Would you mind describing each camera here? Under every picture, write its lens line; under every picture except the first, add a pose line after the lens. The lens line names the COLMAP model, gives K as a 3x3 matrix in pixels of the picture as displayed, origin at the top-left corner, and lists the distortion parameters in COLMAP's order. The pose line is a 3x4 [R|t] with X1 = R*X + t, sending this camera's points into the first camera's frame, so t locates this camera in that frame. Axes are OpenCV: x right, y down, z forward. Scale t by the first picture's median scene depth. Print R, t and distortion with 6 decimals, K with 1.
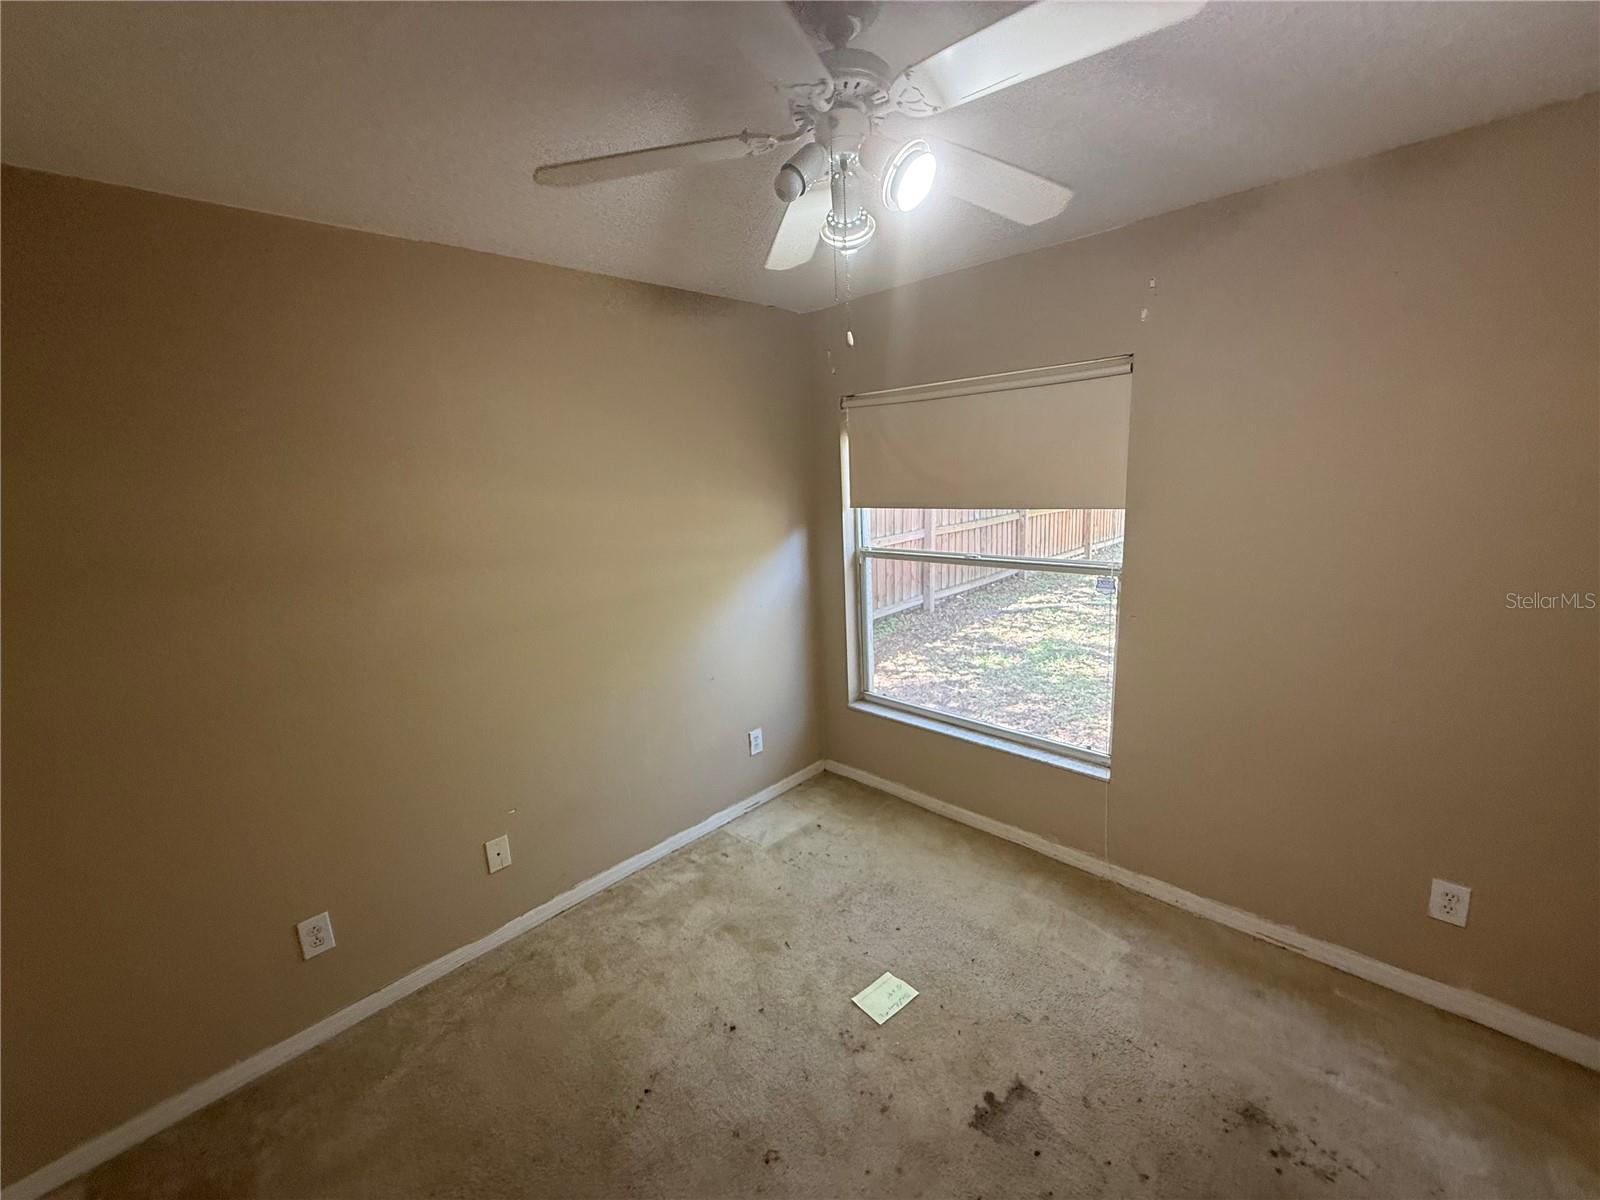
lens RADIAL K [[640.2, 0, 800.3], [0, 640.2, 600.3], [0, 0, 1]] dist [0.003890, -0.000968]
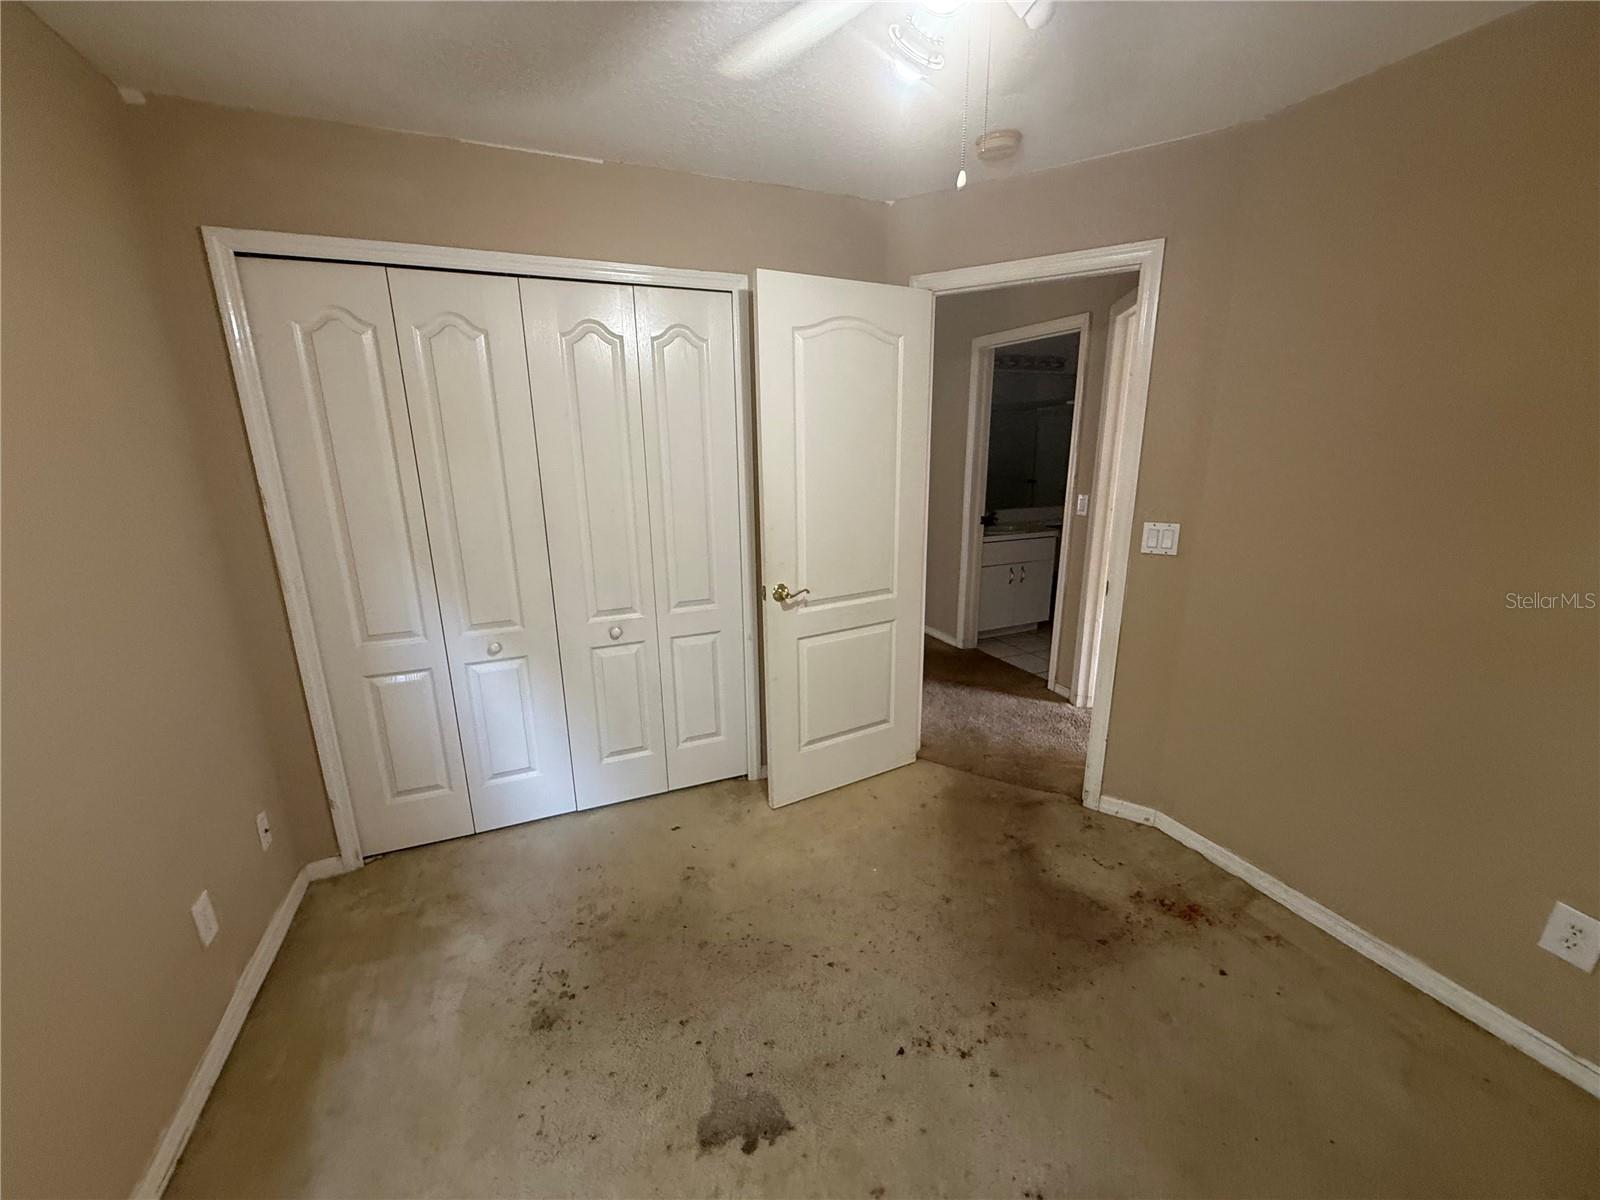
lens RADIAL K [[640.2, 0, 799.5], [0, 640.2, 601.5], [0, 0, 1]] dist [0.003890, -0.000968]
pose [[-0.927400, -0.030321, 0.372841, -0.047824], [0.133709, 0.903993, 0.406102, -0.175702], [-0.349359, 0.426471, -0.834309, 1.355938]]
